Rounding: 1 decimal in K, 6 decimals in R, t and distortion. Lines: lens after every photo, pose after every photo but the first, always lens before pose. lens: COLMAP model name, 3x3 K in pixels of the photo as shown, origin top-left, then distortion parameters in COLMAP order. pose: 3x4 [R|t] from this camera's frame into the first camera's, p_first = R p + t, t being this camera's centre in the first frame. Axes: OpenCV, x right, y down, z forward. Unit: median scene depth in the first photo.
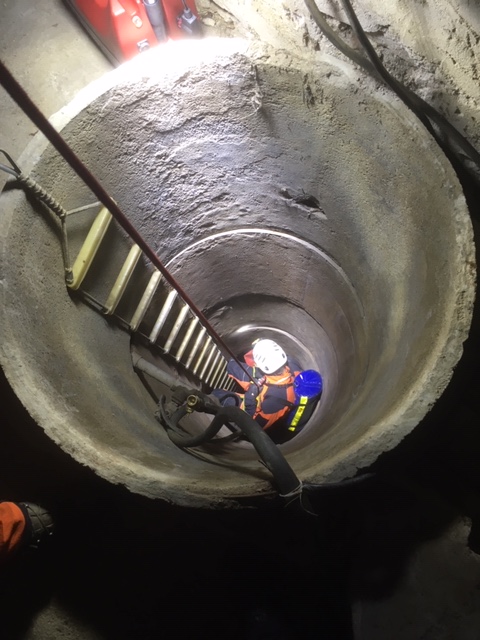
lens RADIAL K [[545.9, 0, 239.4], [0, 545.9, 319.3], [0, 0, 1]] dist [0.003626, -0.043757]
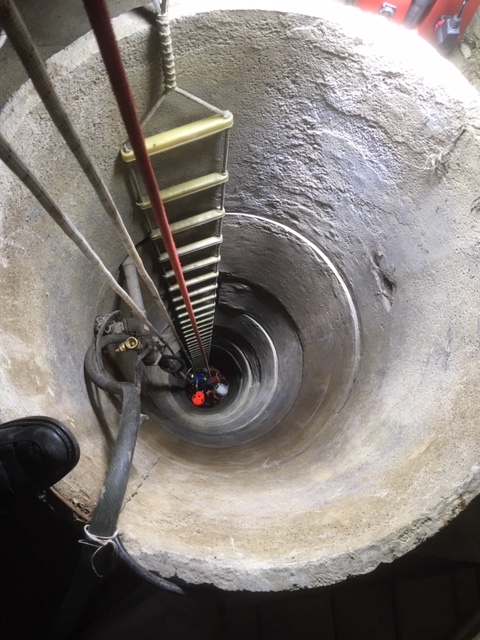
lens RADIAL K [[545.9, 0, 239.1], [0, 545.9, 321.7], [0, 0, 1]] dist [0.003626, -0.043757]
pose [[0.685140, 0.728384, 0.006341, 0.002362], [-0.727253, 0.683534, 0.062324, -0.064735], [0.041062, -0.047312, 0.998036, 0.139785]]
